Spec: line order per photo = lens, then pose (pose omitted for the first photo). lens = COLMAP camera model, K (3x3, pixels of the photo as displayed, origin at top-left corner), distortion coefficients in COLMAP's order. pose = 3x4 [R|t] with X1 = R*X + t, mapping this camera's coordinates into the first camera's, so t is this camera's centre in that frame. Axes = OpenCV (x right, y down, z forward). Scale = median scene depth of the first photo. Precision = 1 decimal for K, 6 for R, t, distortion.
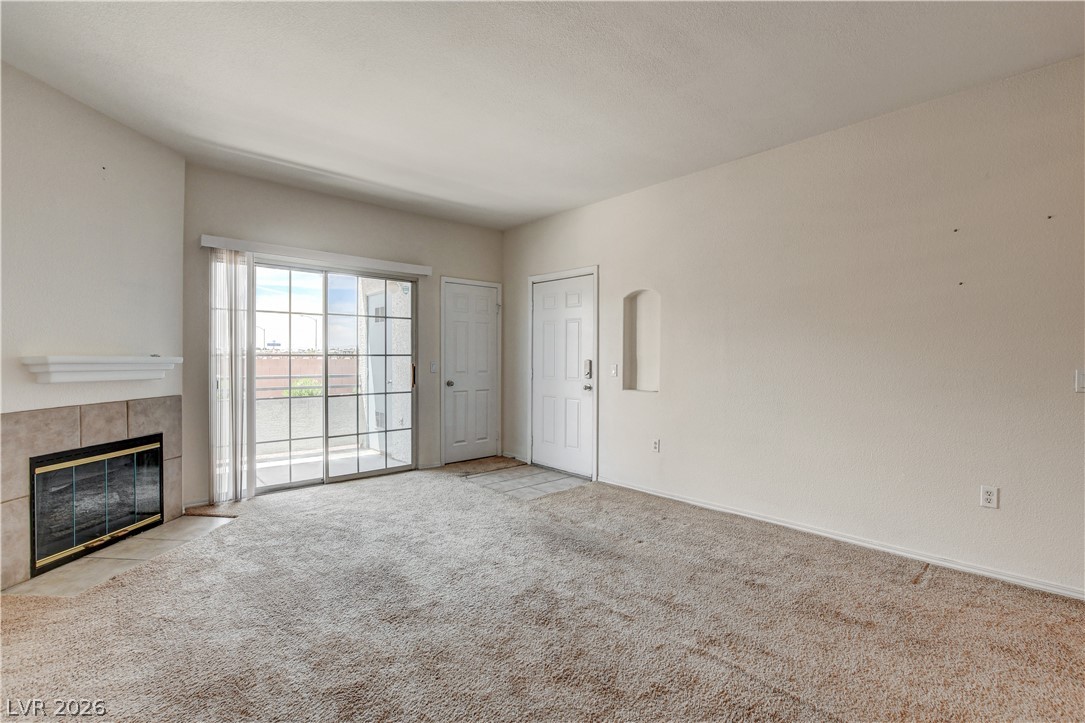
lens RADIAL K [[479.8, 0, 545.5], [0, 479.8, 360.4], [0, 0, 1]] dist [-0.022762, 0.000759]
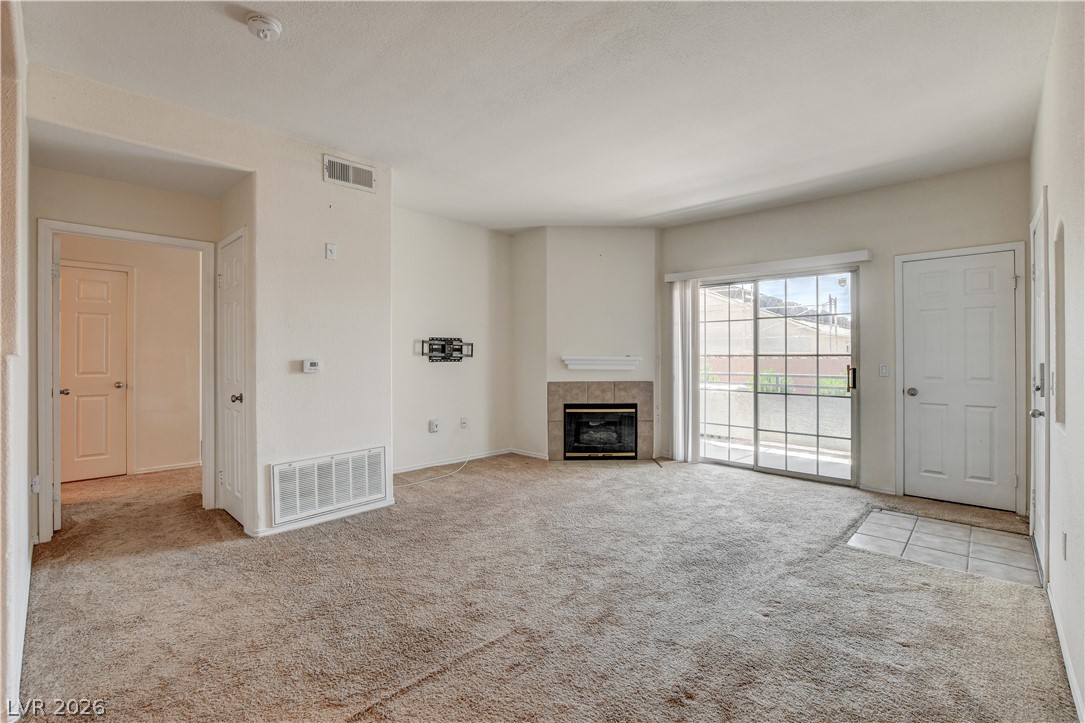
lens RADIAL K [[478.1, 0, 543.2], [0, 478.1, 356.5], [0, 0, 1]] dist [-0.020376, 0.000544]
pose [[0.070917, -0.000368, -0.997482, 0.716148], [-0.008935, 0.999960, -0.001004, -0.003688], [0.997442, 0.008983, 0.070911, 0.496056]]
